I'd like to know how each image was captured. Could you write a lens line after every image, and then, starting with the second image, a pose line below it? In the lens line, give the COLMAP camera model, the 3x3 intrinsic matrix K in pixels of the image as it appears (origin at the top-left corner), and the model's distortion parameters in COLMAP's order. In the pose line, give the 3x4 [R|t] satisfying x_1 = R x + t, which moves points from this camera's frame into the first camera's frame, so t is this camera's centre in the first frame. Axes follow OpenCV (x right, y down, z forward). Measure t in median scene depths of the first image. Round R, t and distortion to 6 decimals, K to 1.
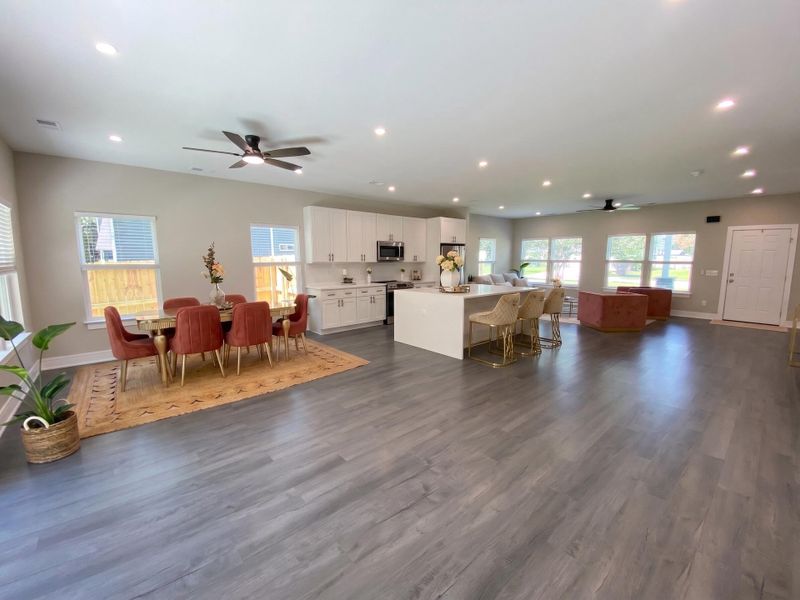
lens RADIAL K [[331.8, 0, 395.4], [0, 331.8, 299.1], [0, 0, 1]] dist [0.004654, -0.001425]
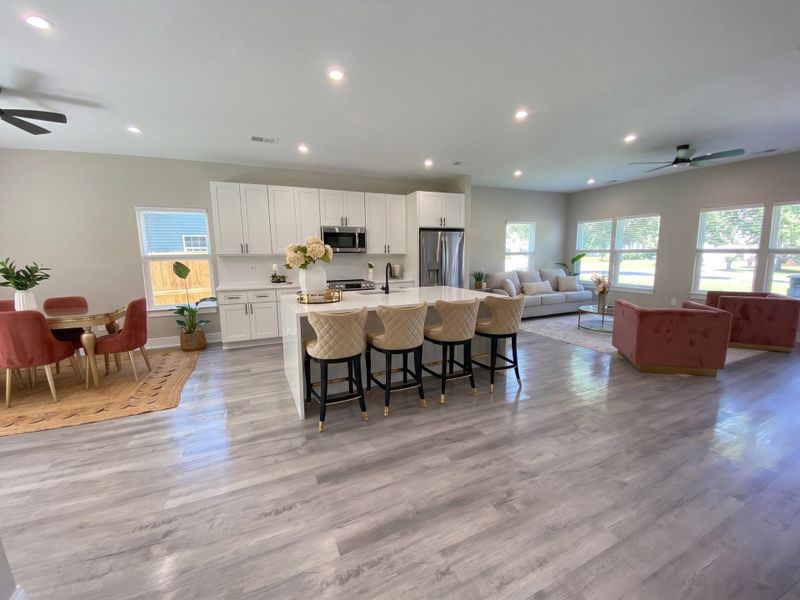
lens RADIAL K [[331.8, 0, 412.2], [0, 331.8, 314.2], [0, 0, 1]] dist [0.004654, -0.001425]
pose [[0.966000, 0.042003, -0.255106, 0.336086], [-0.024417, 0.997126, 0.071717, -0.032386], [0.257386, -0.063050, 0.964250, 0.294315]]
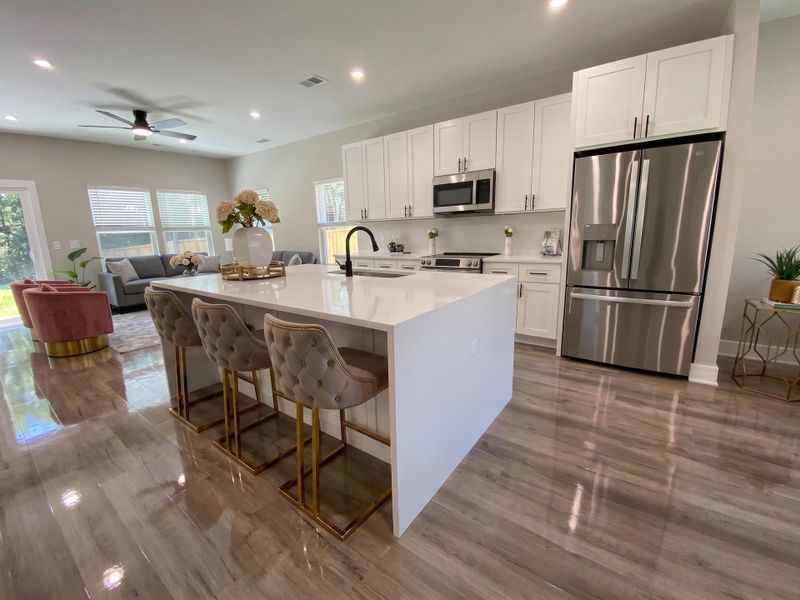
lens RADIAL K [[350.0, 0, 396.0], [0, 350.0, 295.4], [0, 0, 1]] dist [0.018729, -0.002303]
pose [[0.223146, 0.178069, -0.958383, 0.504900], [-0.087492, 0.982864, 0.162246, -0.068466], [0.970851, 0.047646, 0.234902, 0.779992]]
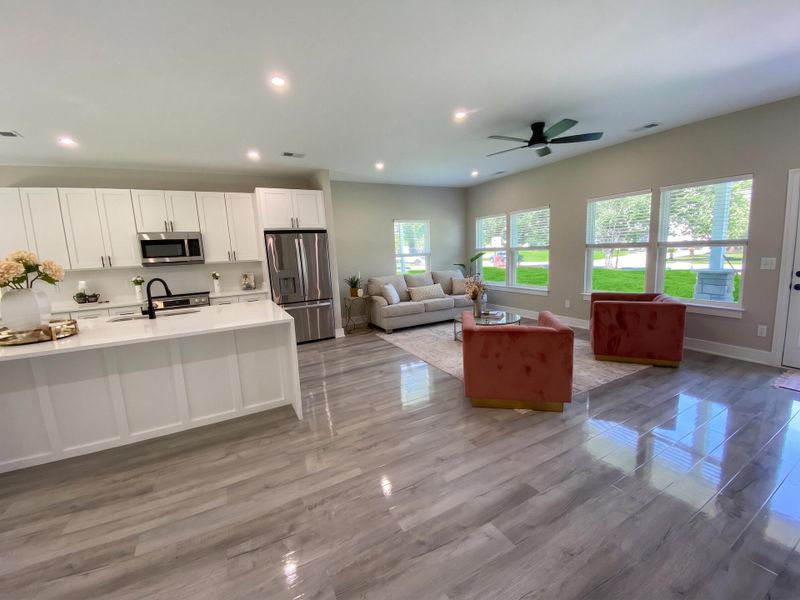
lens RADIAL K [[324.2, 0, 393.7], [0, 324.2, 303.8], [0, 0, 1]] dist [-0.010782, -0.001504]
pose [[0.974752, -0.004361, -0.223246, 0.541525], [0.014735, 0.998886, 0.044822, -0.057664], [0.222802, -0.046979, 0.973731, 0.480592]]
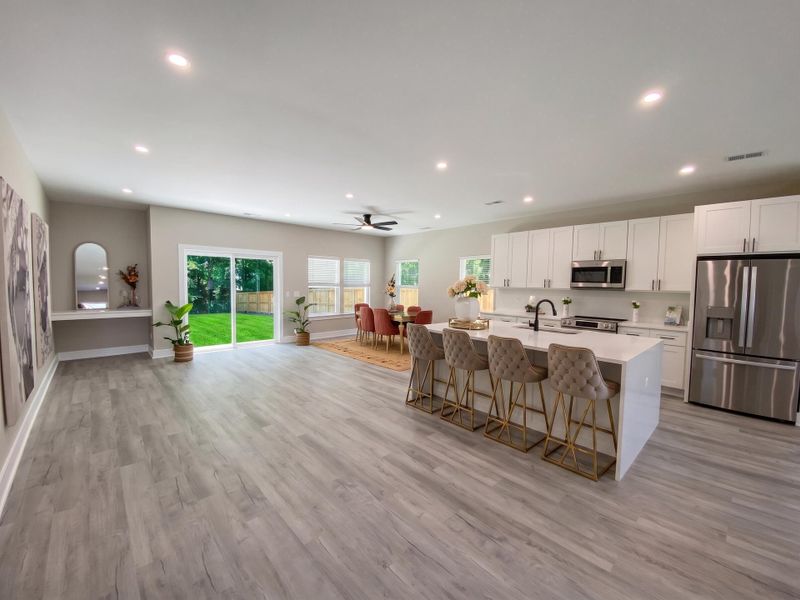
lens RADIAL K [[324.2, 0, 404.6], [0, 324.2, 299.0], [0, 0, 1]] dist [-0.010782, -0.001504]
pose [[0.045840, 0.054826, -0.997443, 0.647289], [-0.133920, 0.989817, 0.048252, -0.071650], [0.989931, 0.131366, 0.052715, 0.567611]]
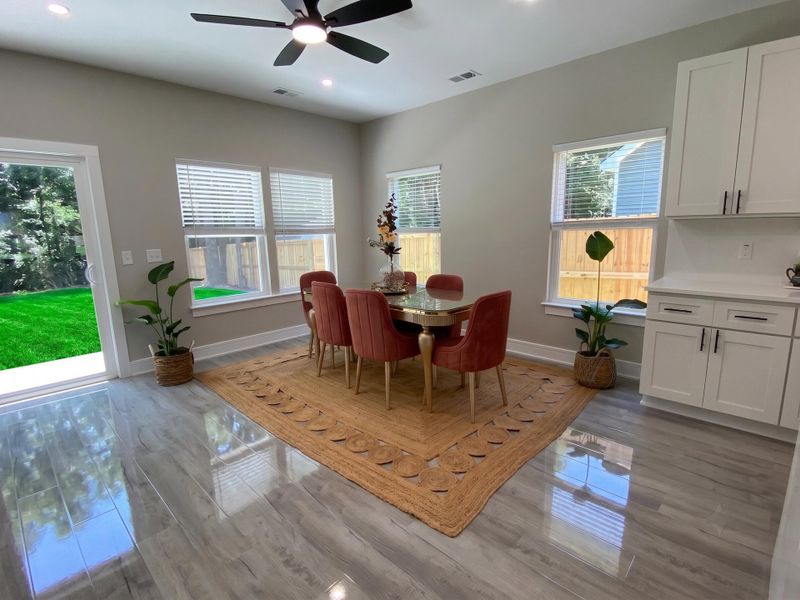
lens RADIAL K [[396.0, 0, 407.7], [0, 396.0, 298.8], [0, 0, 1]] dist [0.011786, -0.001825]
pose [[0.118576, 0.176141, -0.977197, 0.153056], [-0.098764, 0.981352, 0.164906, -0.054142], [0.988021, 0.076958, 0.133761, 0.541523]]
